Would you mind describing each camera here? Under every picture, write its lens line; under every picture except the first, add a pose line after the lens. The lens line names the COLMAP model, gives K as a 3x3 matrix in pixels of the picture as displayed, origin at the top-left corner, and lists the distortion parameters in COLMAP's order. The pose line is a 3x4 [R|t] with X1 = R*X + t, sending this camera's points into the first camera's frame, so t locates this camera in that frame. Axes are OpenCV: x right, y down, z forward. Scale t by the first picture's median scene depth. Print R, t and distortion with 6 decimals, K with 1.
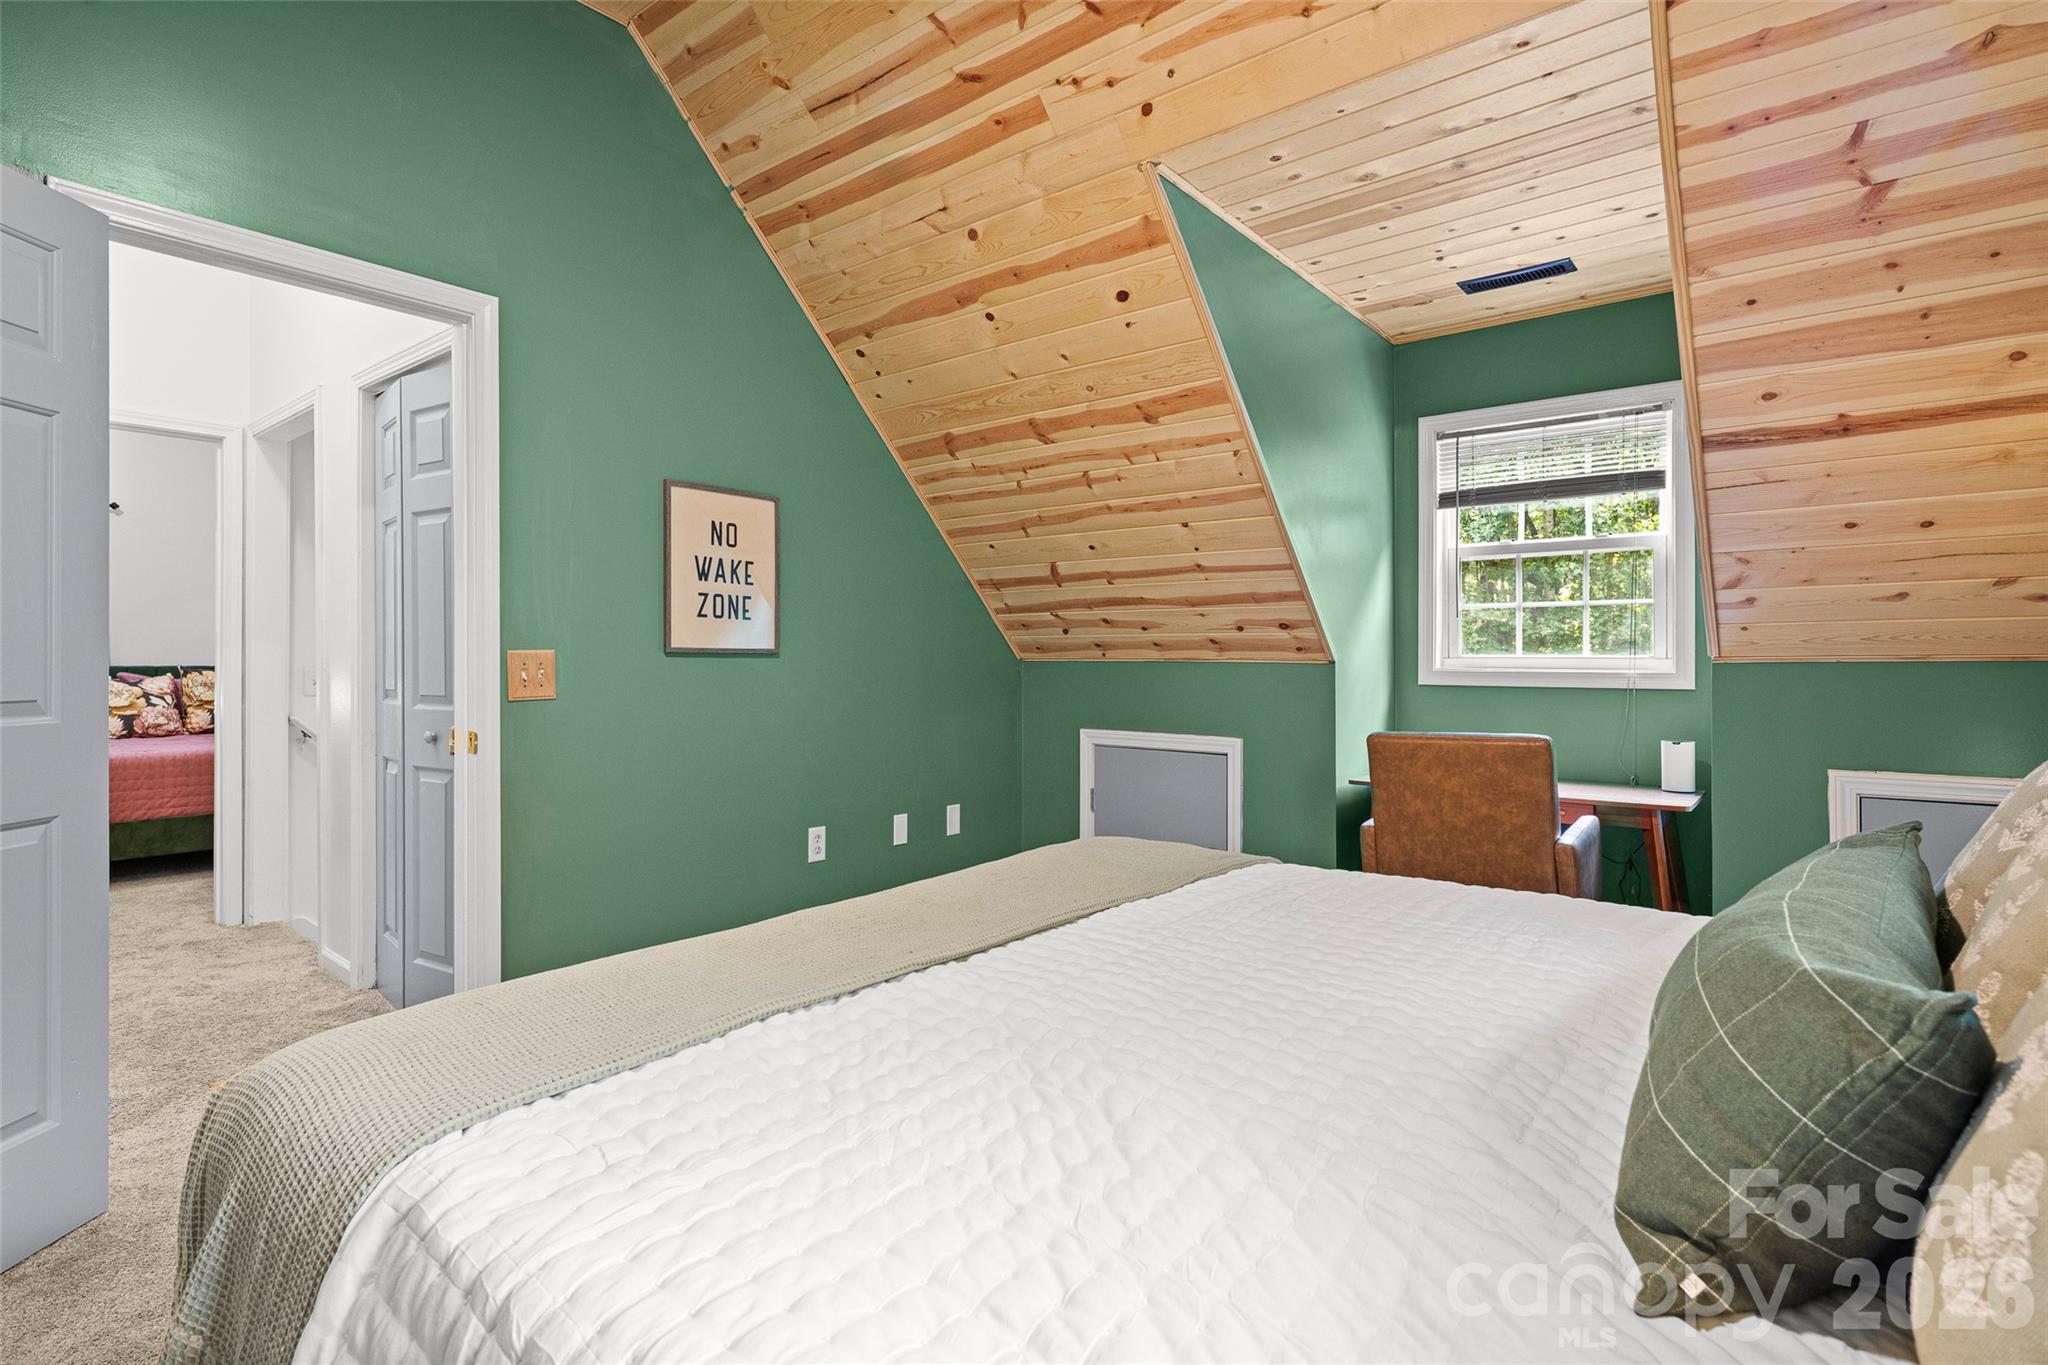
lens RADIAL K [[995.3, 0, 1011.9], [0, 995.3, 655.4], [0, 0, 1]] dist [0.002326, -0.000434]
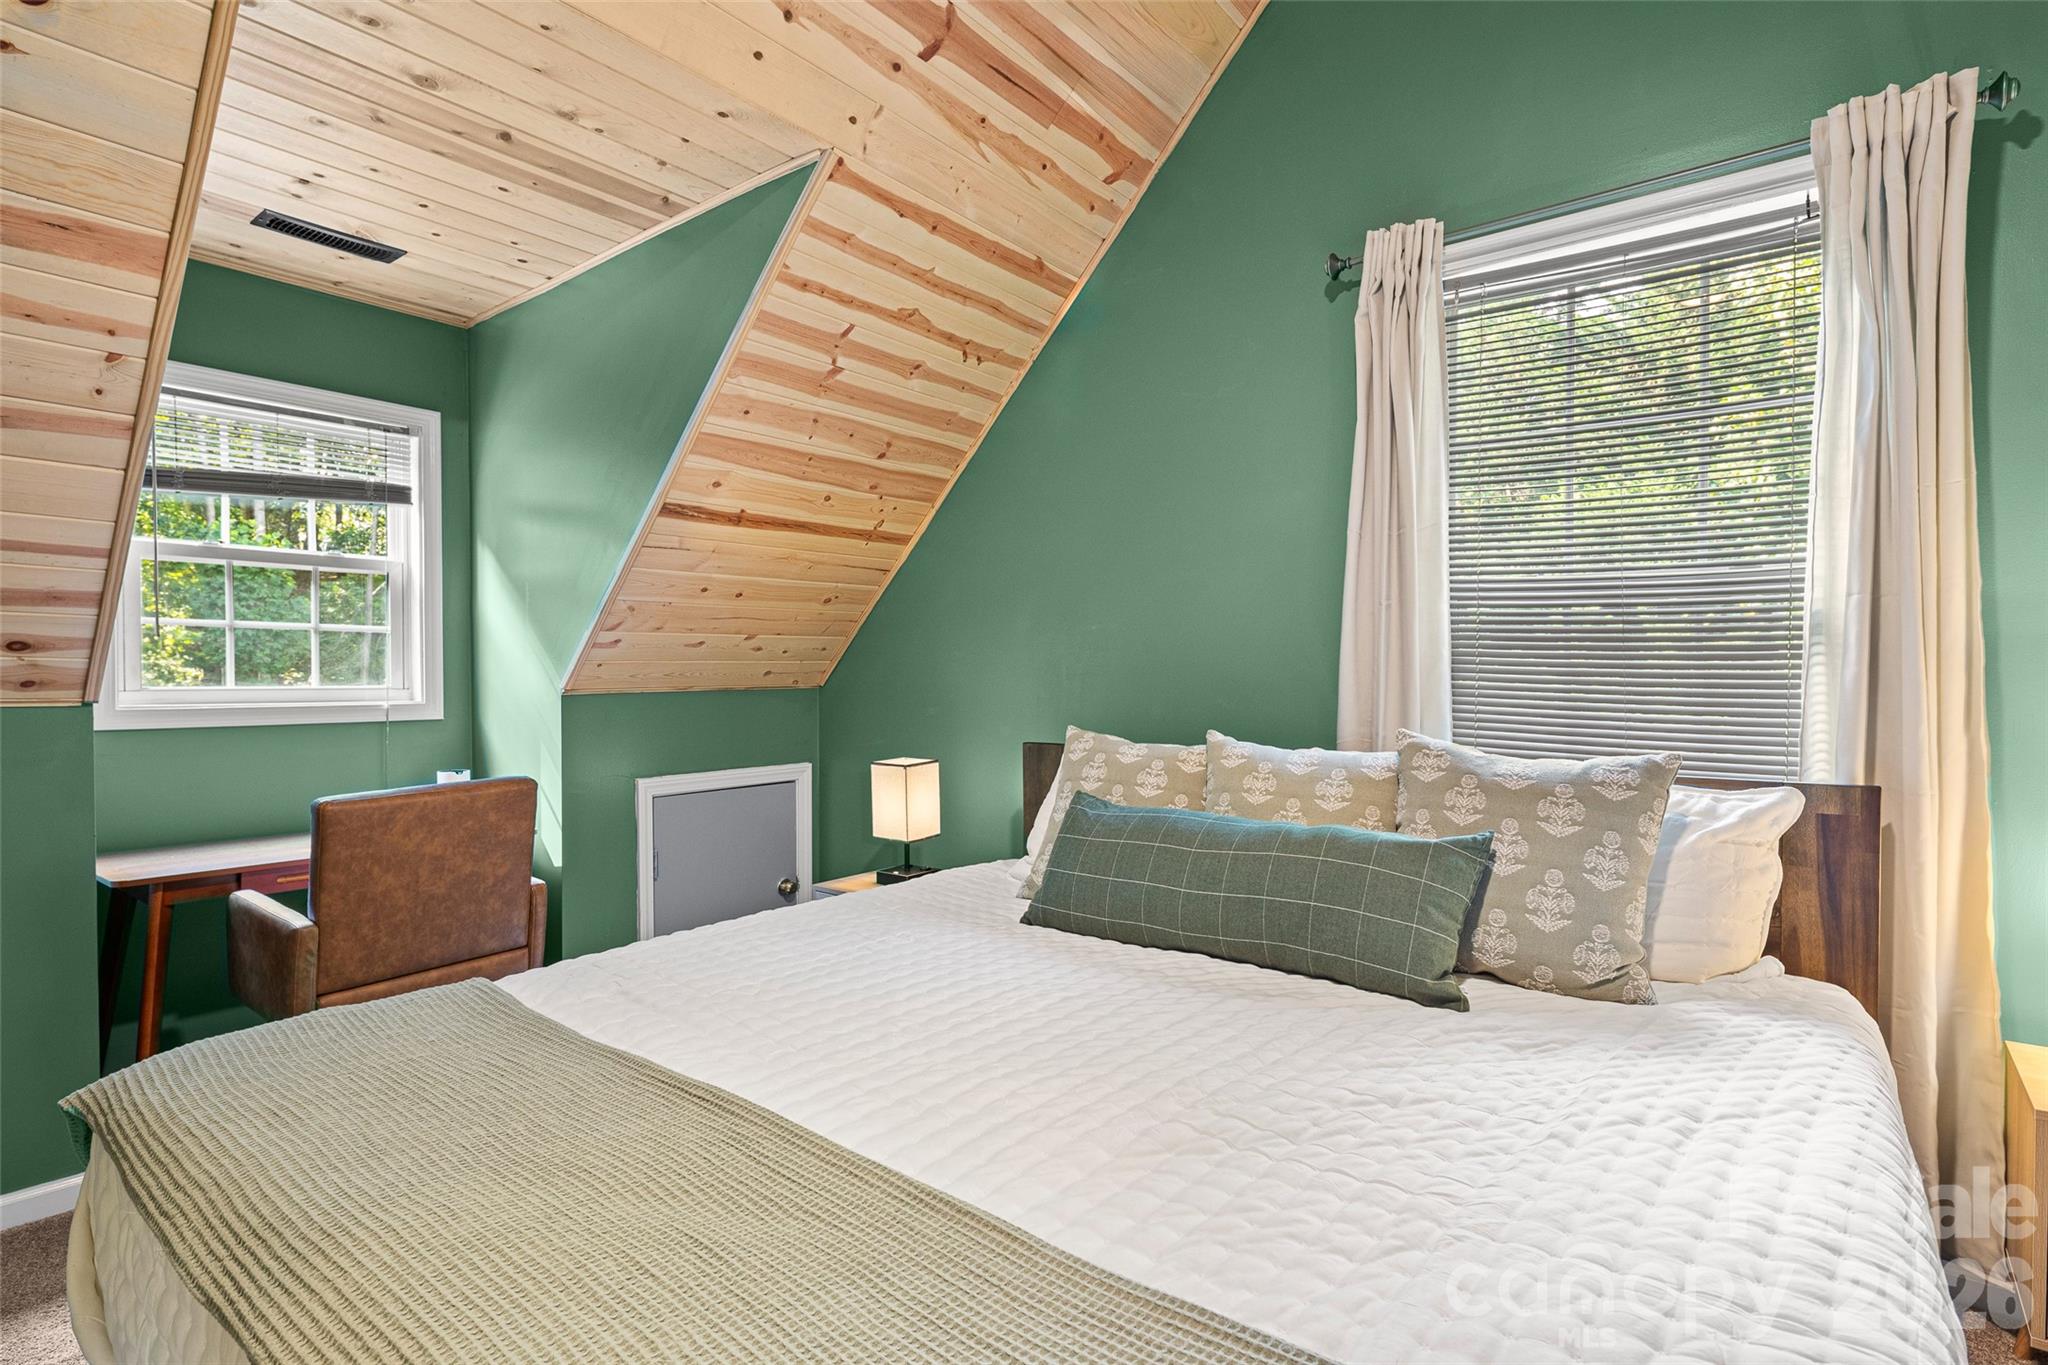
lens RADIAL K [[970.1, 0, 1024.2], [0, 970.1, 686.2], [0, 0, 1]] dist [-0.001017, -0.000269]
pose [[0.000333, -0.014287, 0.999898, -0.377303], [-0.003978, 0.999890, 0.014288, -0.020158], [-0.999992, -0.003982, 0.000276, 0.497813]]
